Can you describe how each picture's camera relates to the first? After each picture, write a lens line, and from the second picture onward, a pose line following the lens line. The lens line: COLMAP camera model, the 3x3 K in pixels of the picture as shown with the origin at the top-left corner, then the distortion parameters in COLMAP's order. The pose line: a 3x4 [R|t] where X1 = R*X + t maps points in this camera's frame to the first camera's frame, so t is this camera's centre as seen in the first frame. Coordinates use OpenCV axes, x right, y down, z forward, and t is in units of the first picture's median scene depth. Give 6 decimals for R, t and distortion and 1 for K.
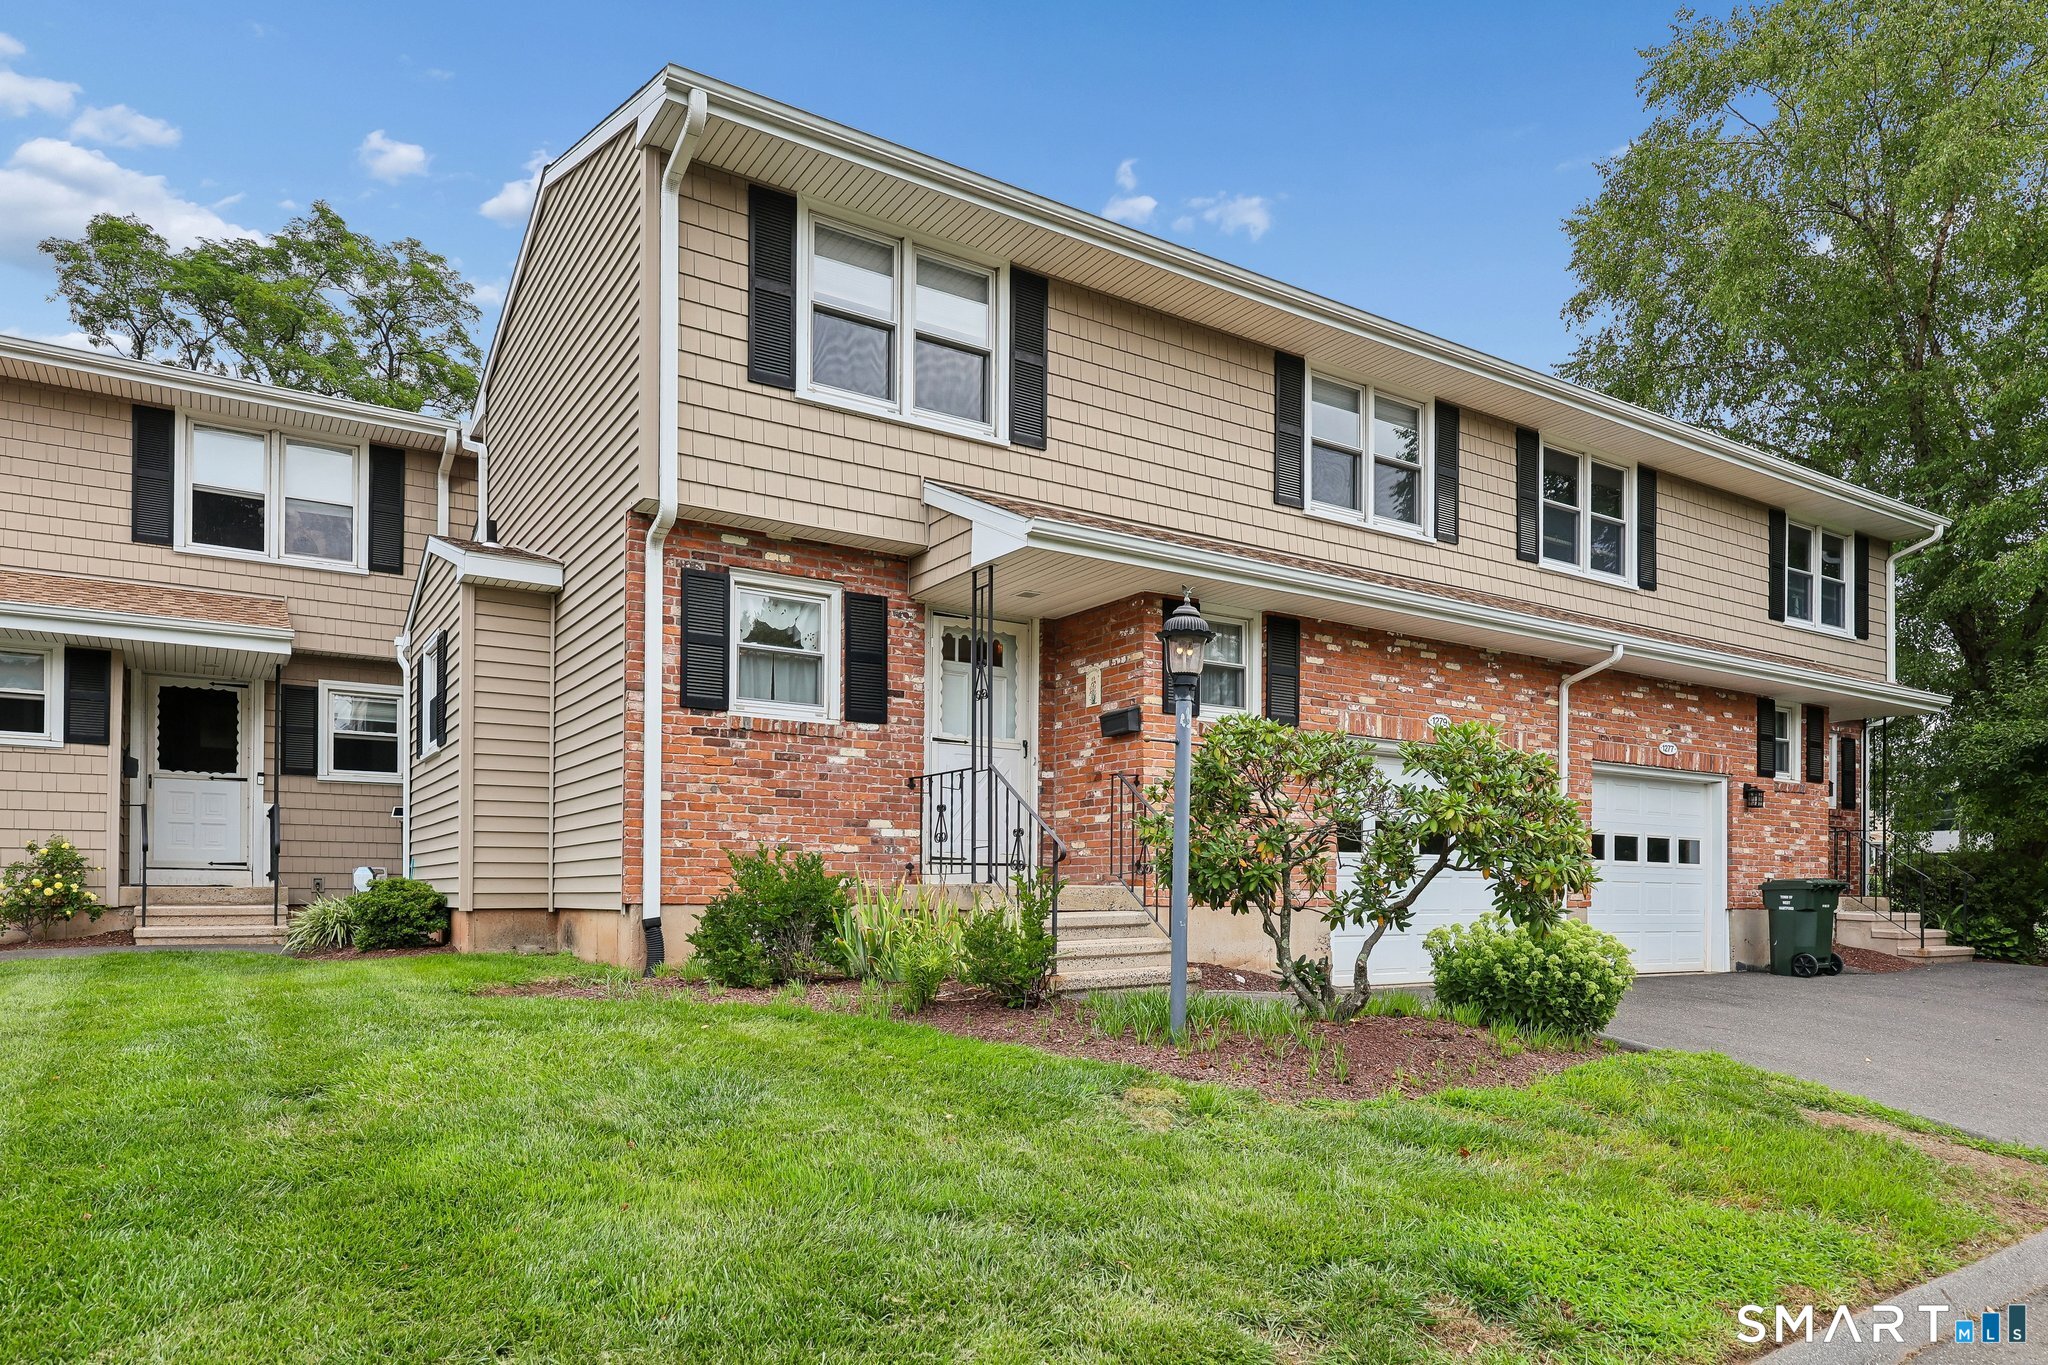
lens RADIAL K [[1243.8, 0, 1024.0], [0, 1243.8, 682.5], [0, 0, 1]] dist [-0.007551, -0.000835]
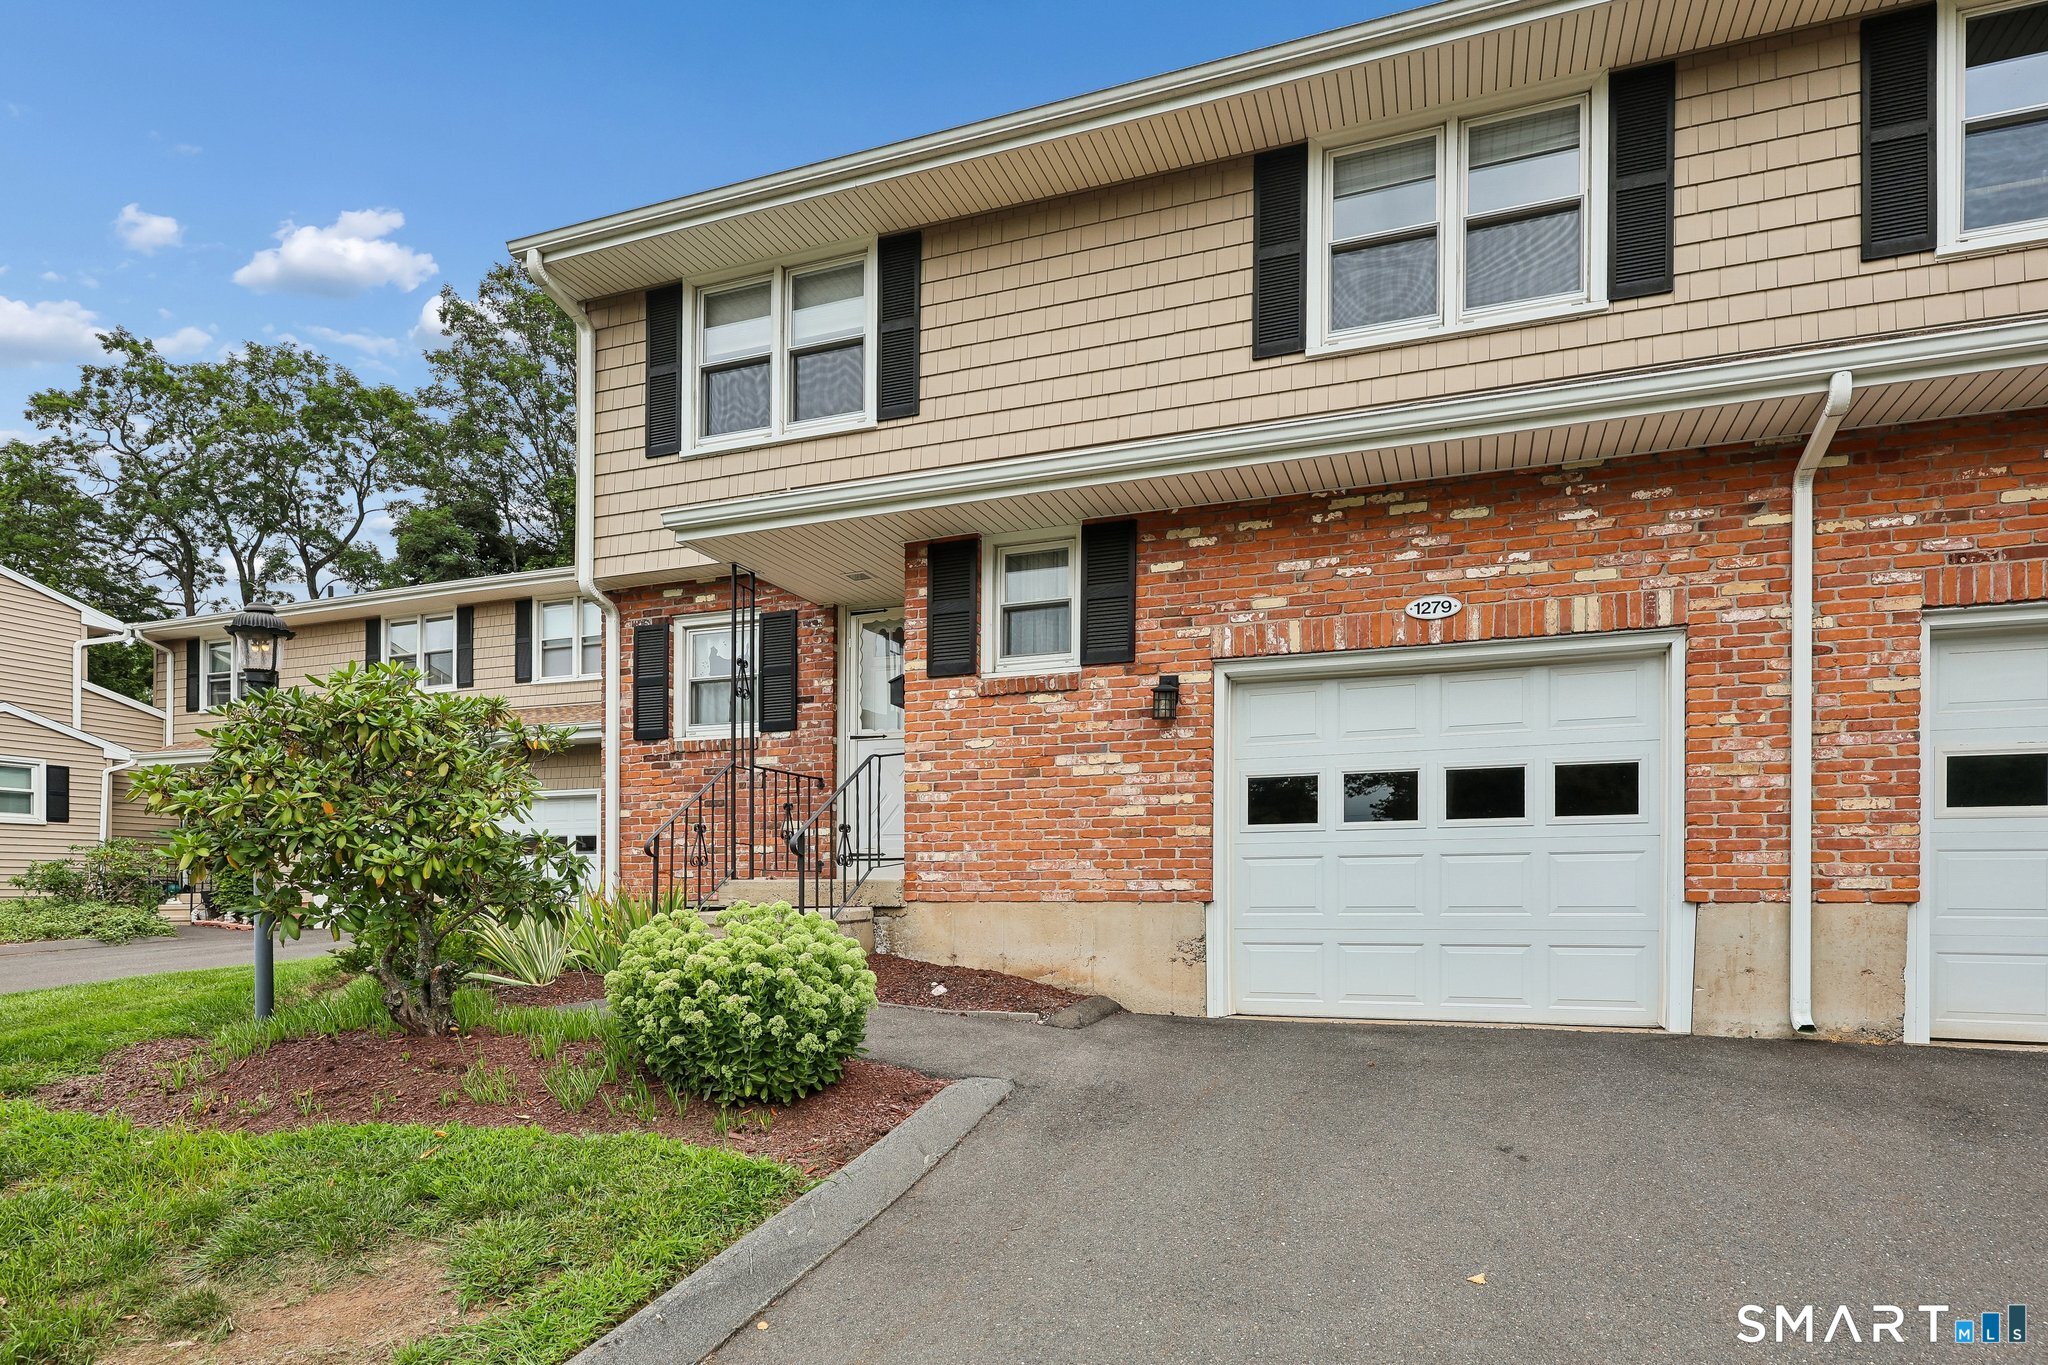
lens RADIAL K [[1273.8, 0, 1024.0], [0, 1273.8, 682.5], [0, 0, 1]] dist [-0.017363, 0.001687]
pose [[0.558207, -0.147518, -0.816482, 0.819130], [0.145004, 0.986267, -0.079059, 0.099749], [0.816932, -0.074262, 0.571933, 0.508686]]
